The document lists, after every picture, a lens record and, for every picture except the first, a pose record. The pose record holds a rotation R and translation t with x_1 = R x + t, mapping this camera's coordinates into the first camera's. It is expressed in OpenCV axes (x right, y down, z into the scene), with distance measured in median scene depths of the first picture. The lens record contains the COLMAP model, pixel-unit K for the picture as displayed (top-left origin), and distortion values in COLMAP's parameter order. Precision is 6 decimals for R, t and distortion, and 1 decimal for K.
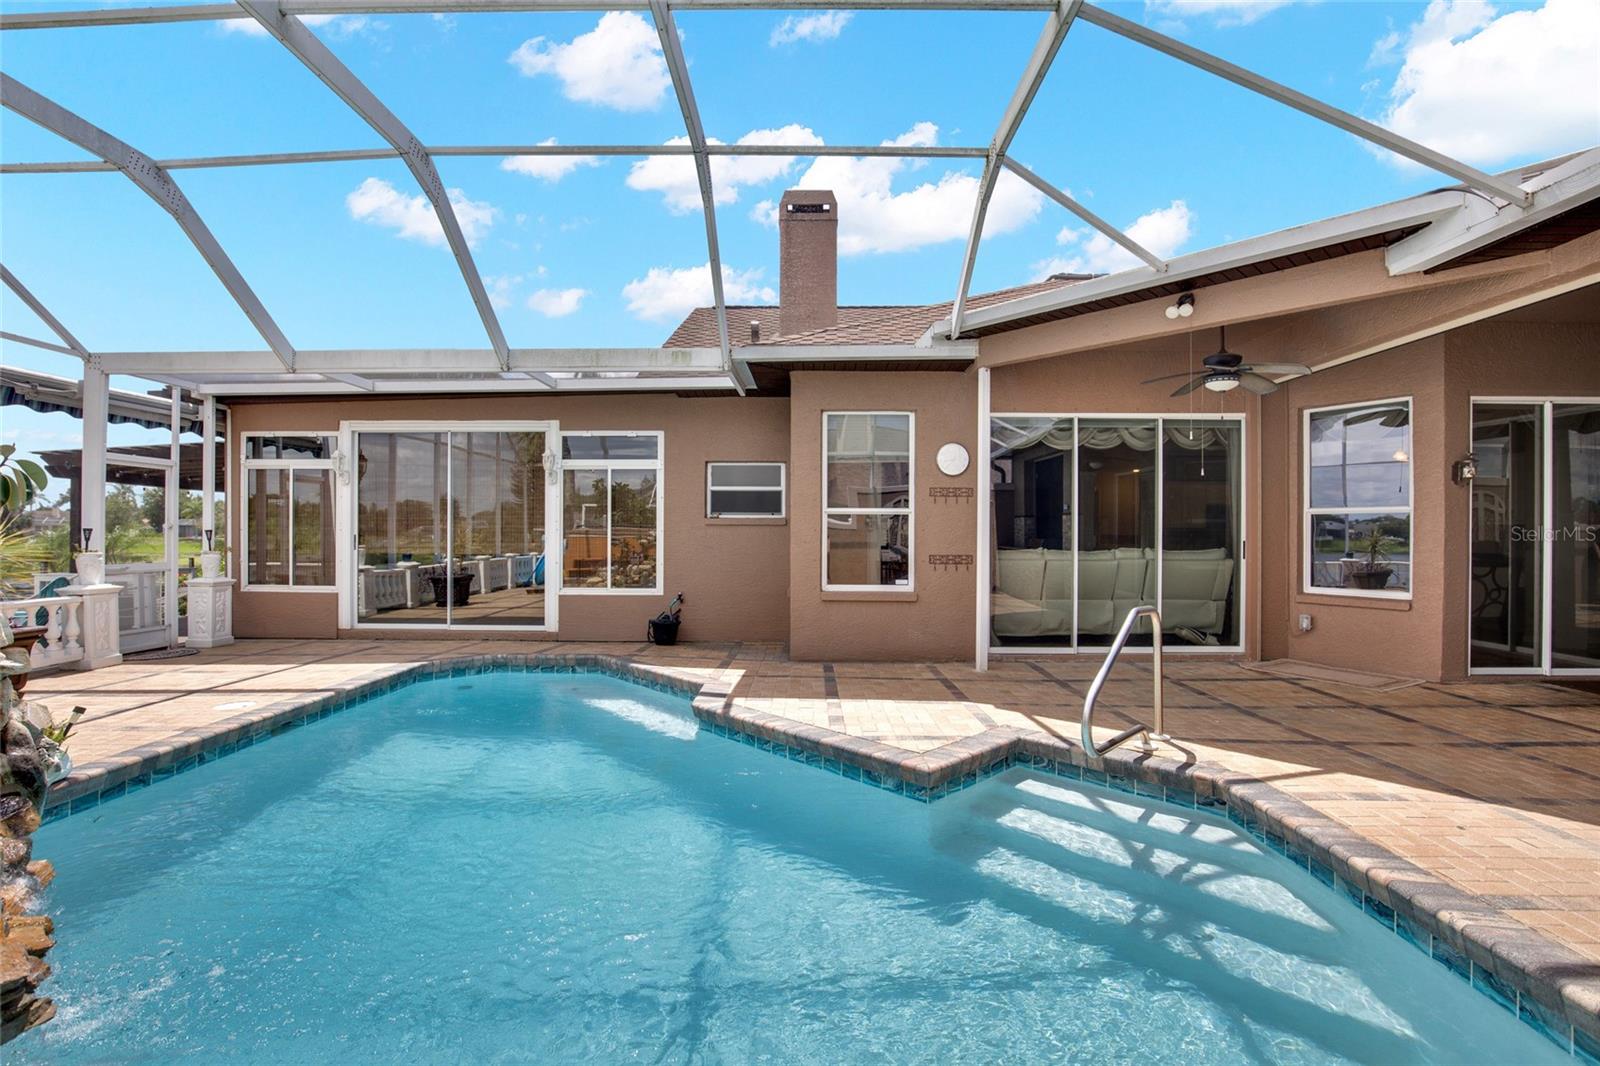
lens RADIAL K [[736.6, 0, 792.5], [0, 736.6, 532.3], [0, 0, 1]] dist [-0.032054, 0.004306]
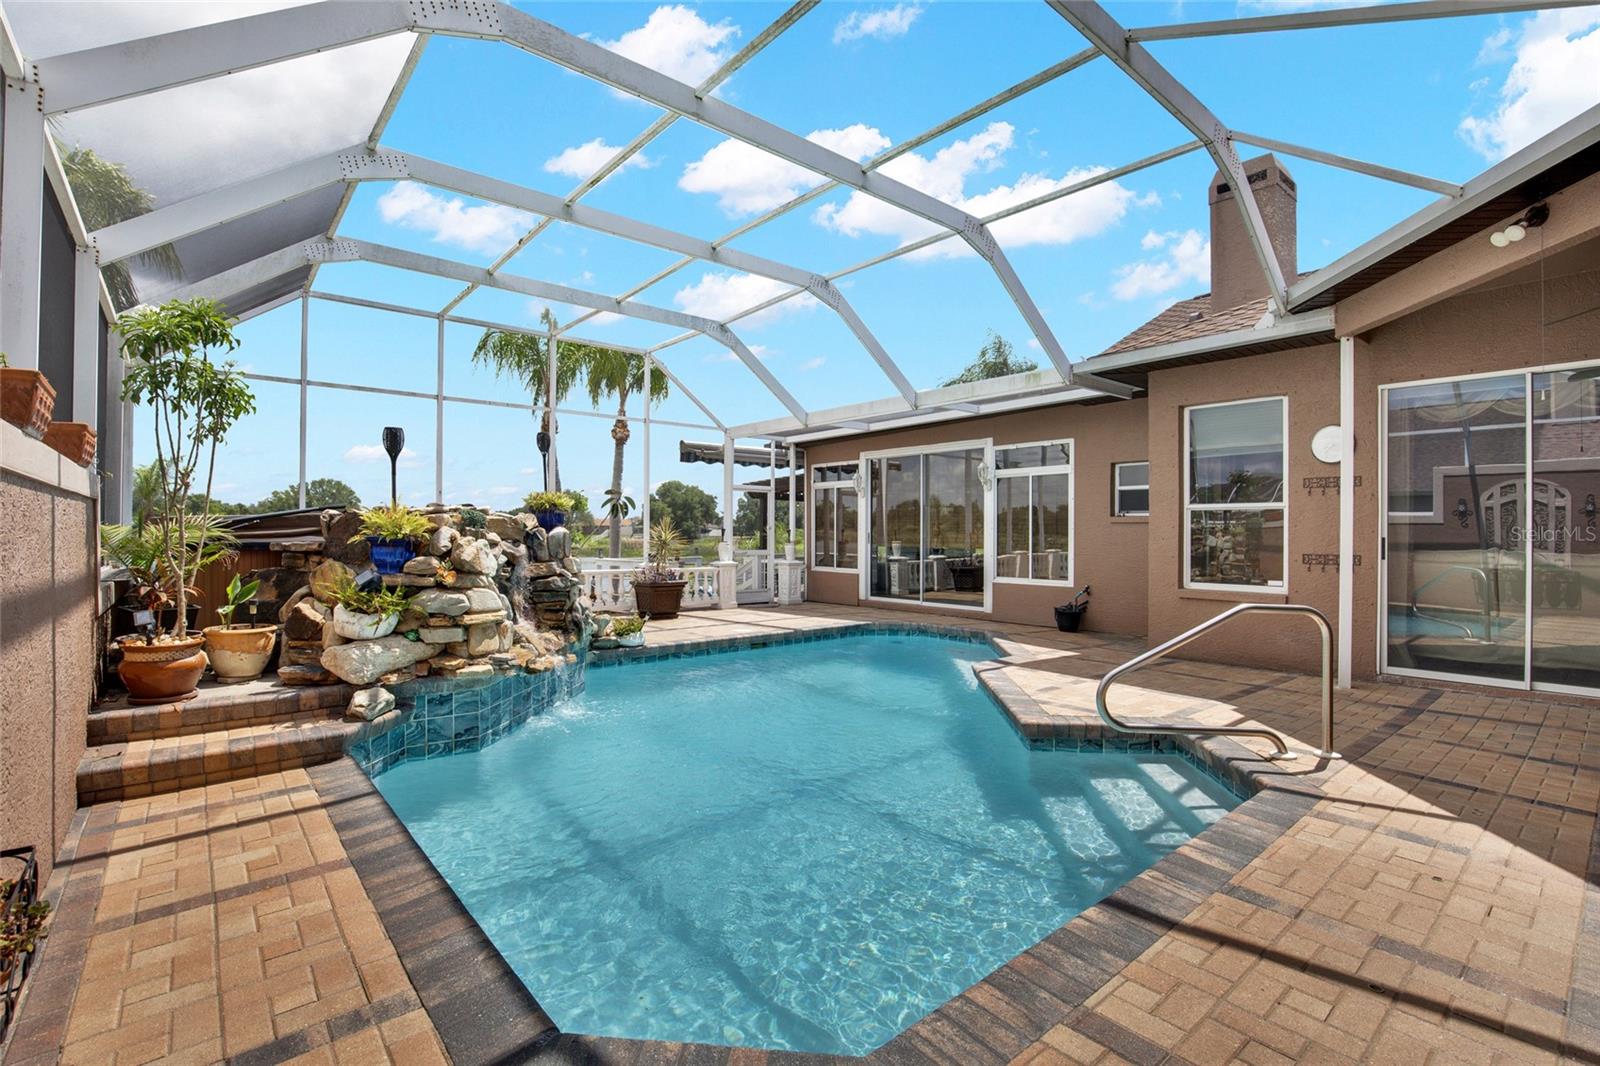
lens RADIAL K [[736.6, 0, 792.5], [0, 736.6, 532.3], [0, 0, 1]] dist [-0.032054, 0.004306]
pose [[0.653556, -0.001728, -0.756876, 0.448543], [-0.000143, 0.999997, -0.002406, 0.006847], [0.756878, 0.001680, 0.653554, -0.043679]]
